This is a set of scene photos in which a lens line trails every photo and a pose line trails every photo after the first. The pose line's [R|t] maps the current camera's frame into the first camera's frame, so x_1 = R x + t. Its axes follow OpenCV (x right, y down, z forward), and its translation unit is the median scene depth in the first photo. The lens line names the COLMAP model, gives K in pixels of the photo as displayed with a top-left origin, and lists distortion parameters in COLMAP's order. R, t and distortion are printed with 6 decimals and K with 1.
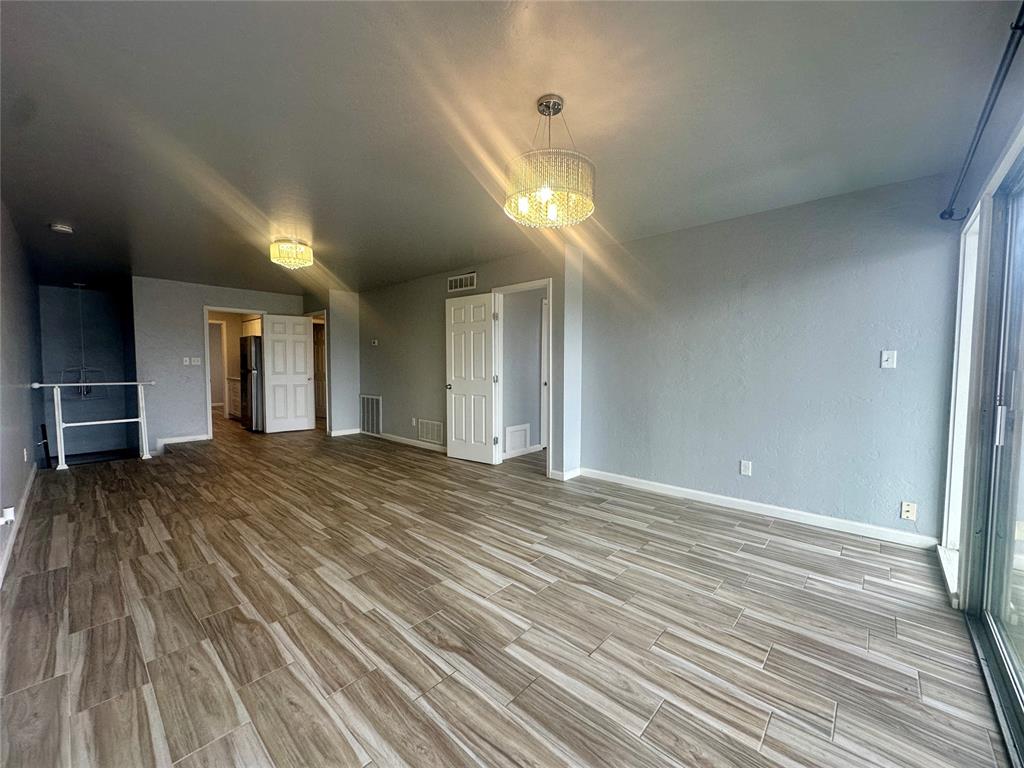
lens RADIAL K [[407.0, 0, 508.5], [0, 407.0, 387.0], [0, 0, 1]] dist [0.001401, 0.000021]
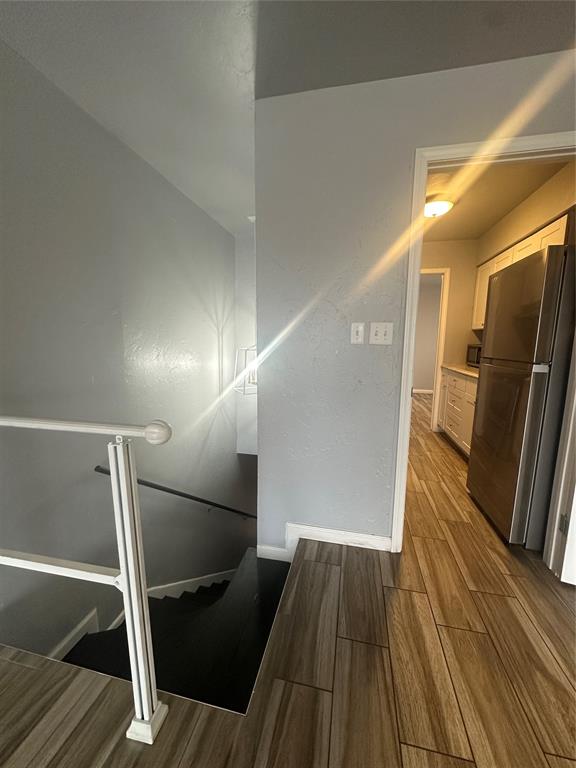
lens RADIAL K [[305.2, 0, 287.2], [0, 305.2, 384.3], [0, 0, 1]] dist [0.001401, 0.000021]
pose [[0.509392, 0.125235, -0.851373, -0.794226], [-0.042145, 0.991797, 0.120675, -0.065770], [0.859502, -0.025589, 0.510491, 1.092846]]
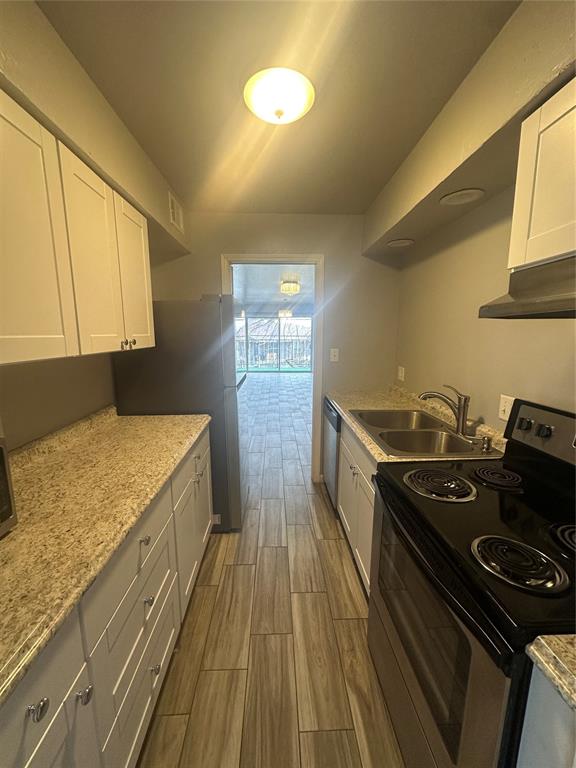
lens RADIAL K [[305.2, 0, 283.4], [0, 305.2, 385.1], [0, 0, 1]] dist [0.001401, 0.000021]
pose [[-0.703066, -0.122342, 0.700522, -1.369496], [0.034426, 0.978079, 0.205367, -0.144897], [-0.710291, 0.168502, -0.683442, 1.808677]]
